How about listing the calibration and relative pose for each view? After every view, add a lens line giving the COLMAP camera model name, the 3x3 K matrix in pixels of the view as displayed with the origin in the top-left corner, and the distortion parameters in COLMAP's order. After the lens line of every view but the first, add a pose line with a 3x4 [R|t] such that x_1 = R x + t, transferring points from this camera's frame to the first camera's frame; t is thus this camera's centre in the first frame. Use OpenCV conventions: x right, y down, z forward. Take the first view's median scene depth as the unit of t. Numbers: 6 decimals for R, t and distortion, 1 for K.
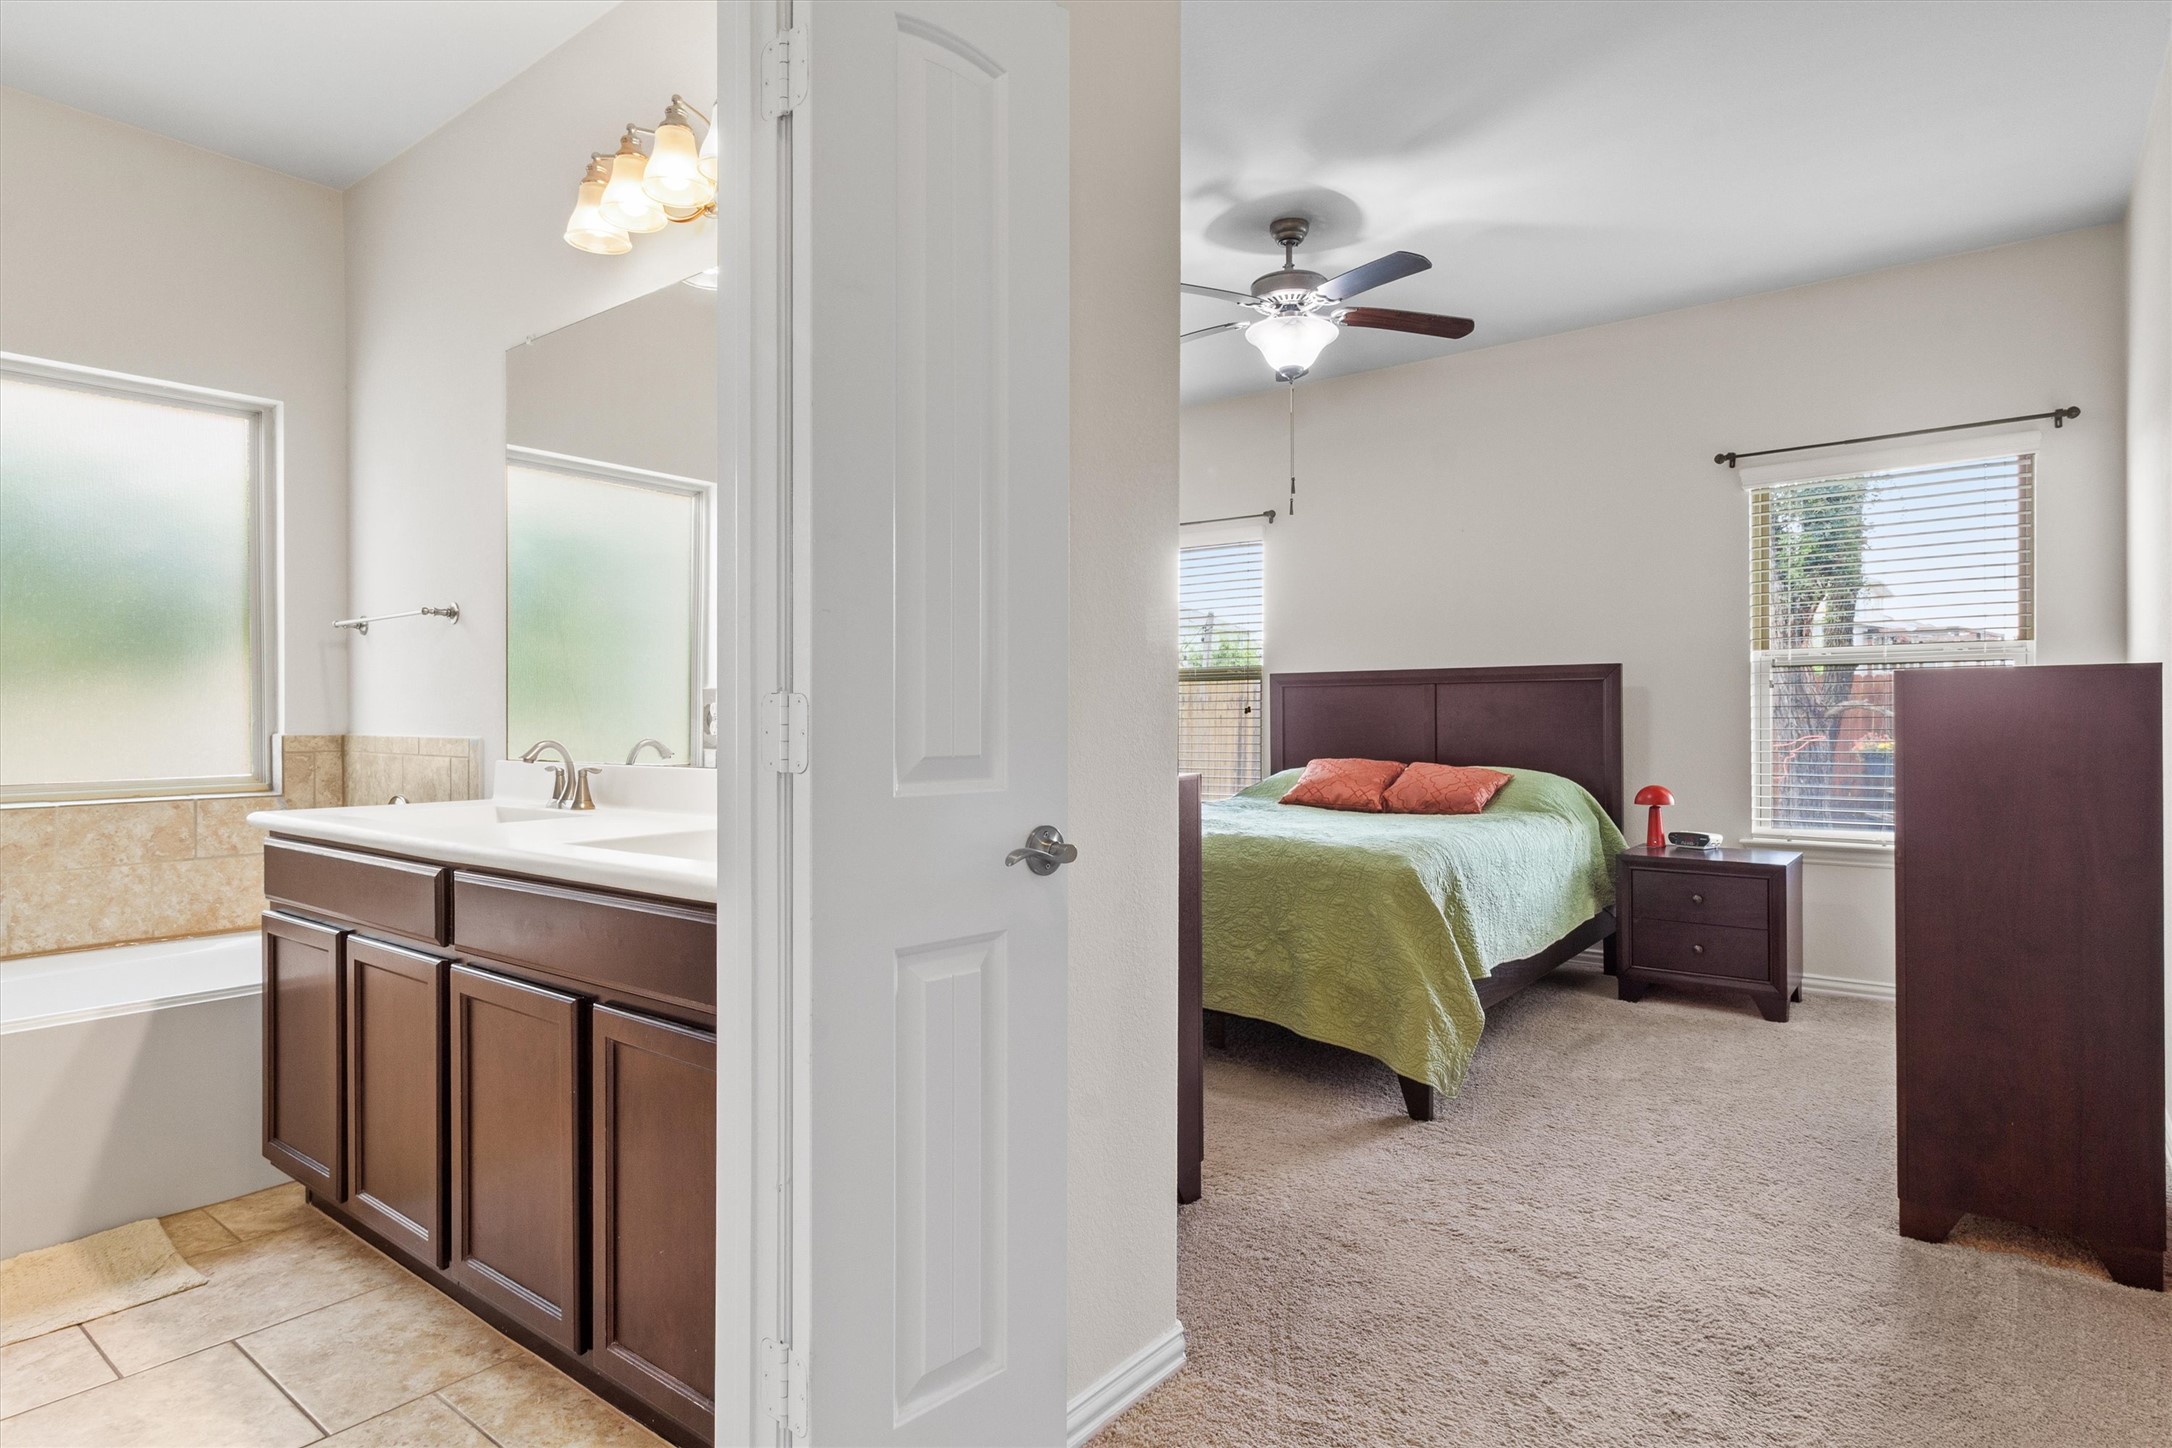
lens RADIAL K [[1138.9, 0, 1090.7], [0, 1138.9, 728.4], [0, 0, 1]] dist [0.000936, -0.000548]
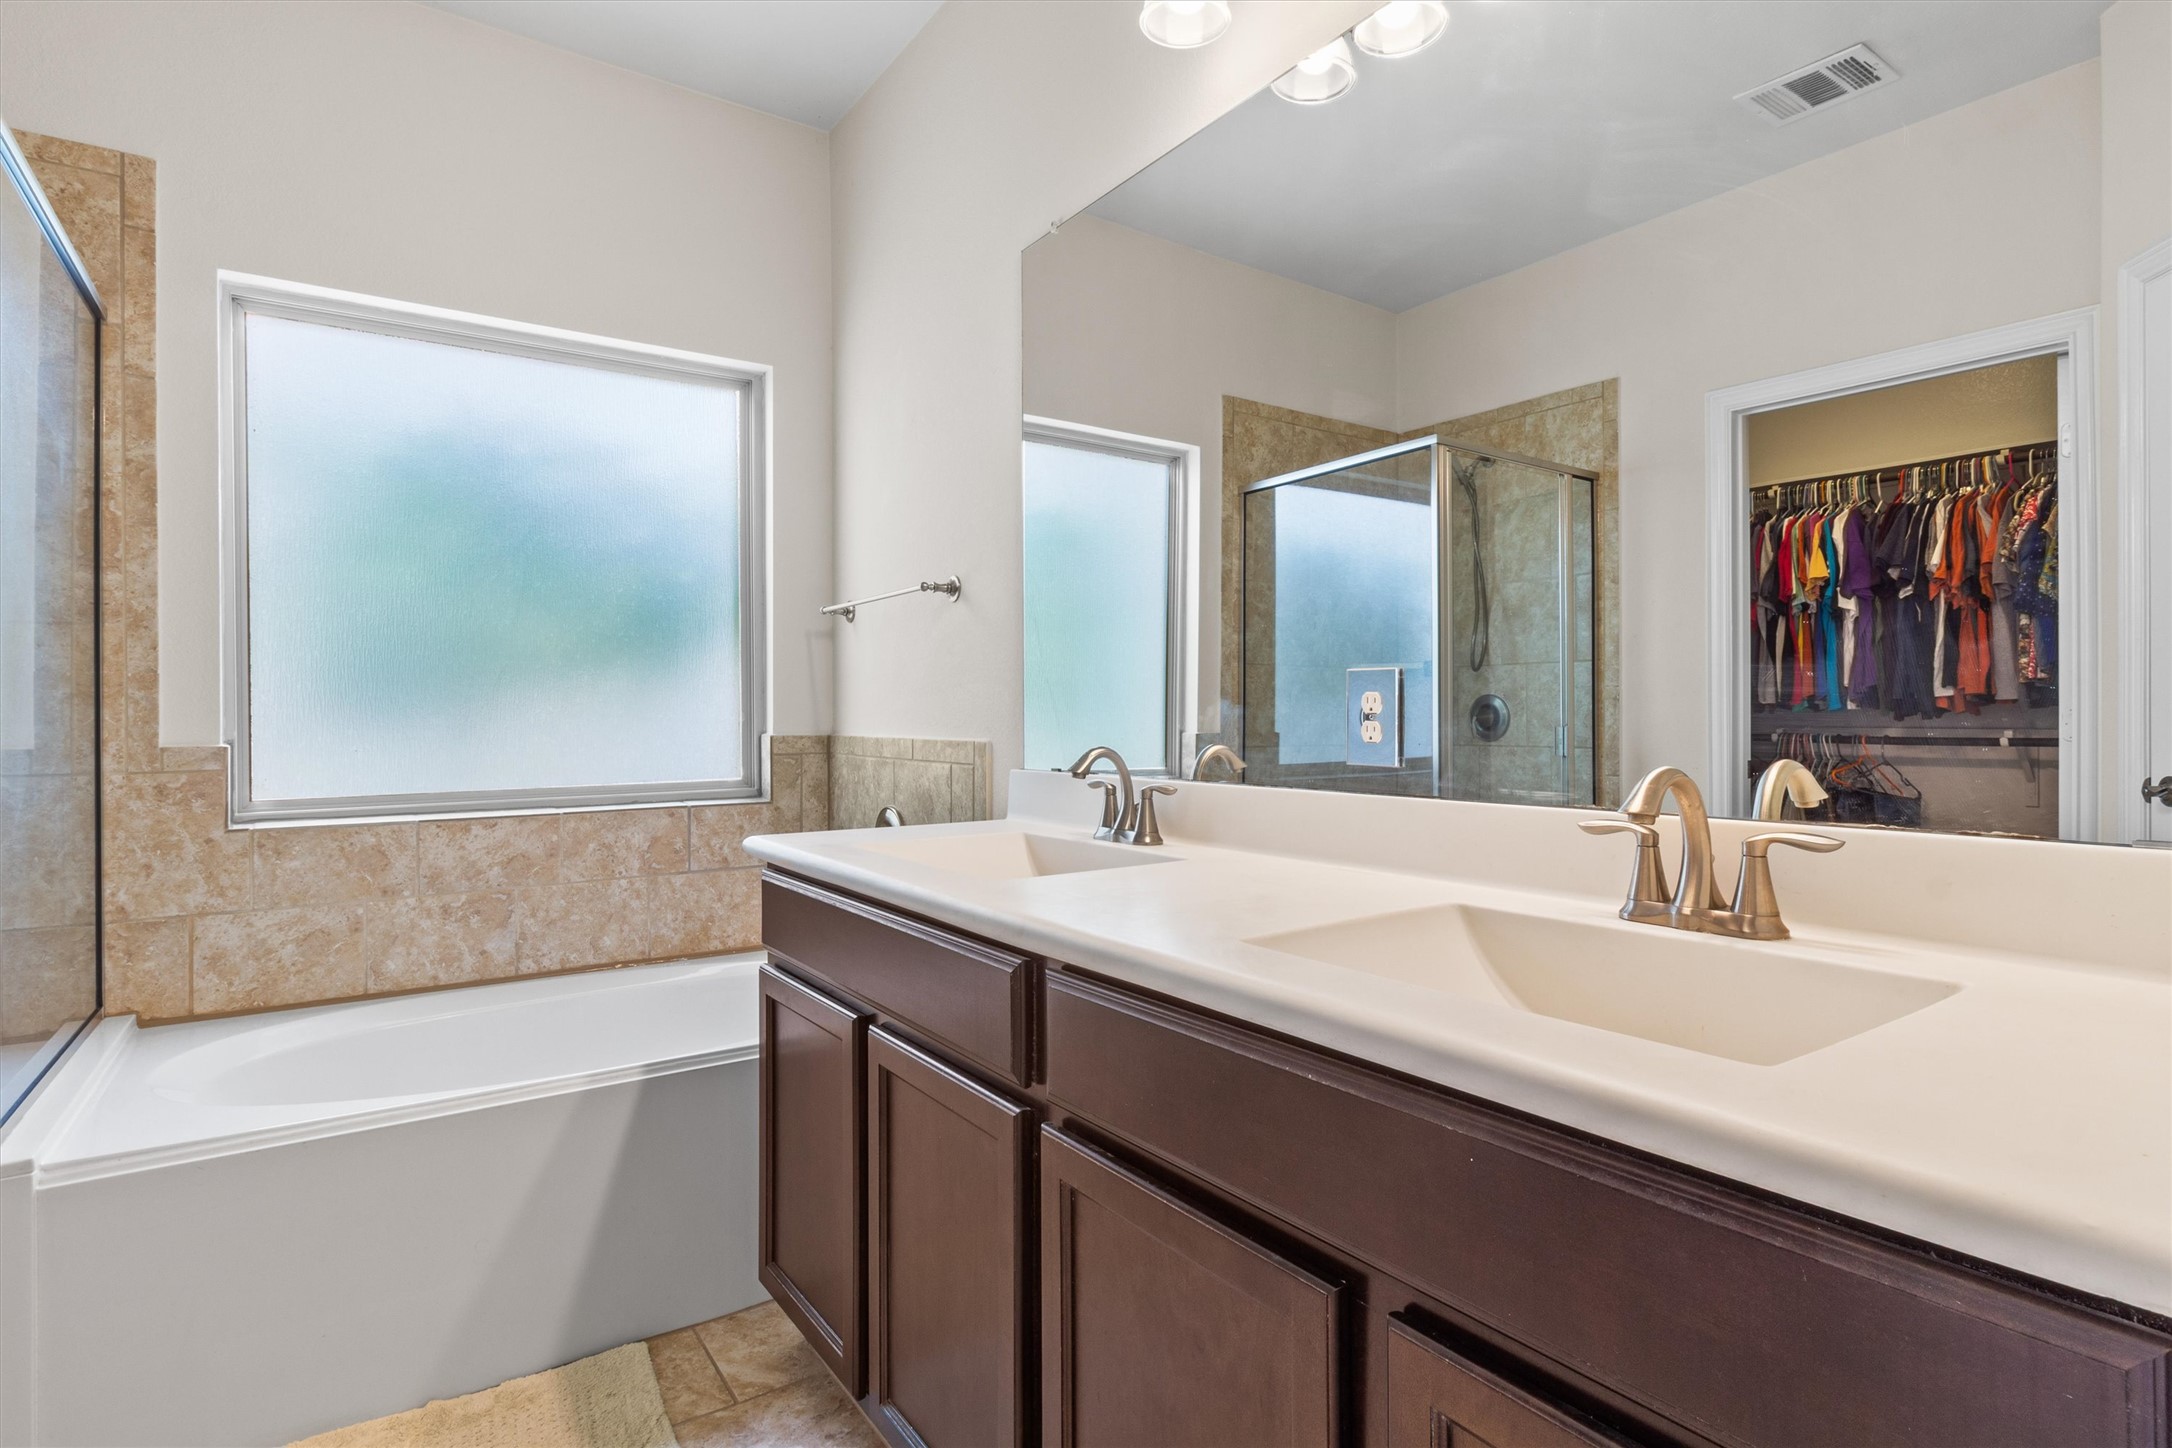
lens RADIAL K [[1018.6, 0, 1092.0], [0, 1018.6, 716.2], [0, 0, 1]] dist [-0.000890, -0.000005]
pose [[0.957336, -0.001991, -0.288972, -0.254245], [-0.000050, 0.999975, -0.007056, -0.003870], [0.288978, 0.006769, 0.957312, 0.328652]]
